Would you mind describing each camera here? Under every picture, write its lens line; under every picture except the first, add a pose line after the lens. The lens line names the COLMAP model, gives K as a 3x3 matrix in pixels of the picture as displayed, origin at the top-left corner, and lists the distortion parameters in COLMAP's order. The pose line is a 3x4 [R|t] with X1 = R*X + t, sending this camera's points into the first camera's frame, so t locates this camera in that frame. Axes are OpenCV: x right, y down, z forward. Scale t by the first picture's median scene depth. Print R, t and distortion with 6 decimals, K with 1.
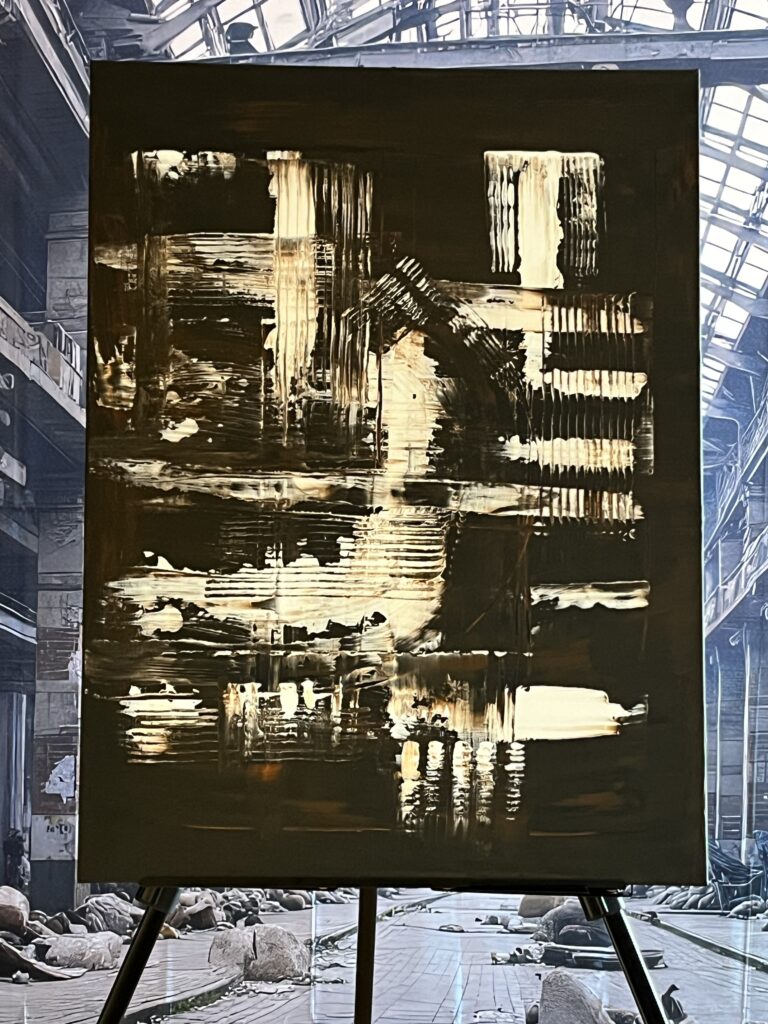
lens RADIAL K [[2013.6, 0, 393.0], [0, 2013.6, 526.2], [0, 0, 1]] dist [0.169756, -0.499731]
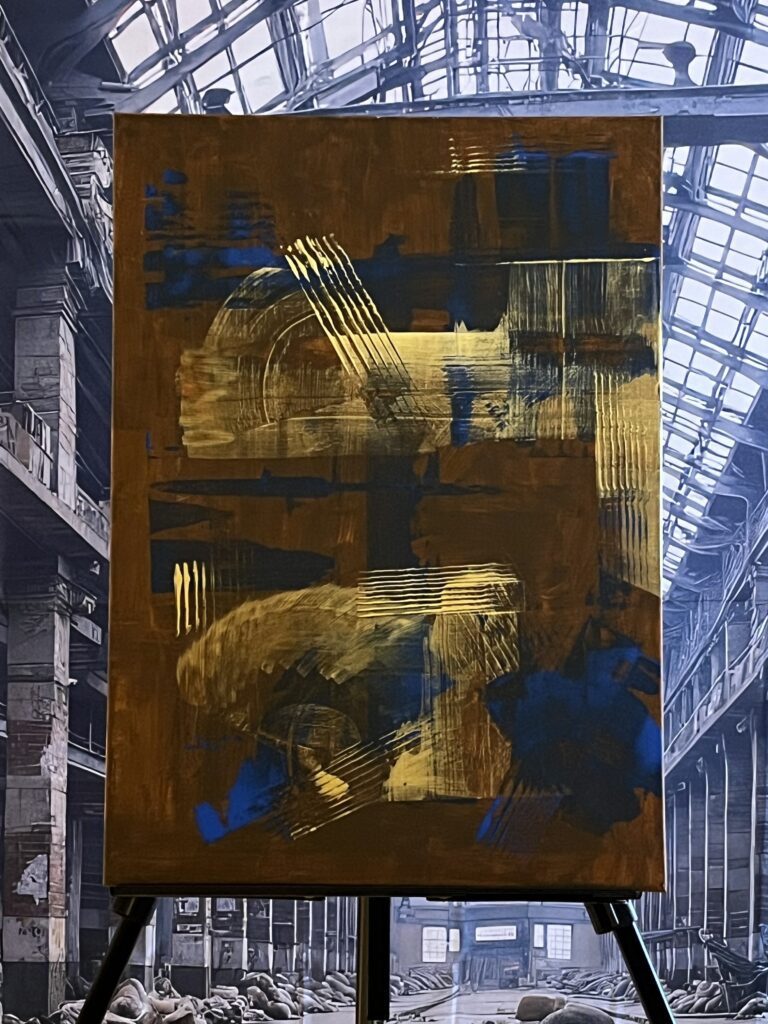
lens RADIAL K [[1741.6, 0, 356.2], [0, 1741.6, 475.4], [0, 0, 1]] dist [0.194206, -0.718514]
pose [[0.999885, -0.008521, -0.012570, -0.000575], [0.007751, 0.998164, -0.060068, -0.015396], [0.013059, 0.059963, 0.998115, 0.188886]]
